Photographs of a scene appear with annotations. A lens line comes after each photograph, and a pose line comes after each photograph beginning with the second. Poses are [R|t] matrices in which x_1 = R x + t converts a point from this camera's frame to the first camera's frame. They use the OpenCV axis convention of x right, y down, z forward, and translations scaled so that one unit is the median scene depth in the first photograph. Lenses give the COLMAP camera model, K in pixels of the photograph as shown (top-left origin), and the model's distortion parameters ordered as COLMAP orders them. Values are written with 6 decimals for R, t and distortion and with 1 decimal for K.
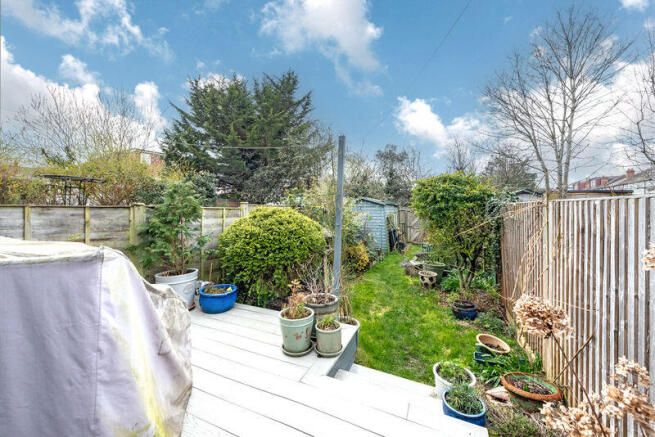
lens RADIAL K [[255.7, 0, 322.5], [0, 255.7, 206.0], [0, 0, 1]] dist [0.008401, -0.001419]
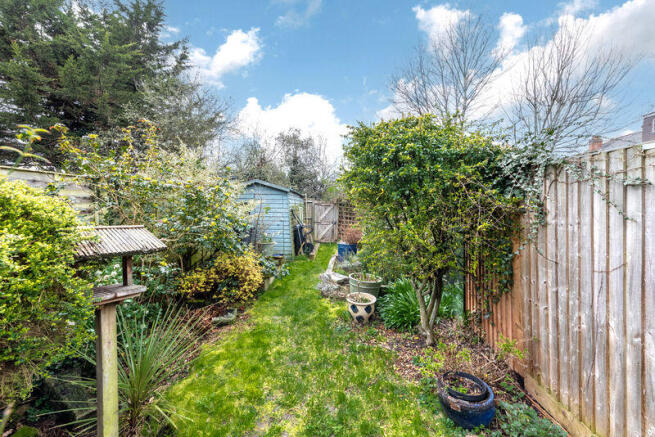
lens RADIAL K [[255.7, 0, 325.0], [0, 255.7, 206.6], [0, 0, 1]] dist [0.008401, -0.001419]
pose [[0.924821, 0.006306, 0.380351, 0.128006], [-0.010380, 0.999909, 0.008661, 0.057397], [-0.380262, -0.011958, 0.924802, 0.579440]]
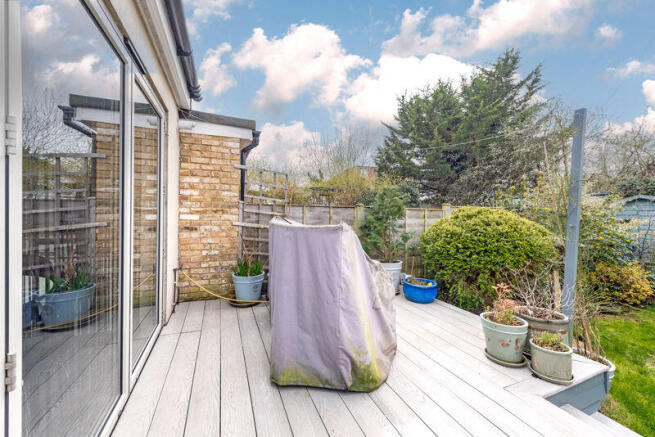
lens RADIAL K [[255.7, 0, 327.6], [0, 255.7, 213.6], [0, 0, 1]] dist [0.008401, -0.001419]
pose [[0.735567, 0.001666, -0.677450, 0.027788], [-0.000938, 0.999999, 0.001441, 0.022406], [0.677452, -0.000425, 0.735567, -0.042951]]
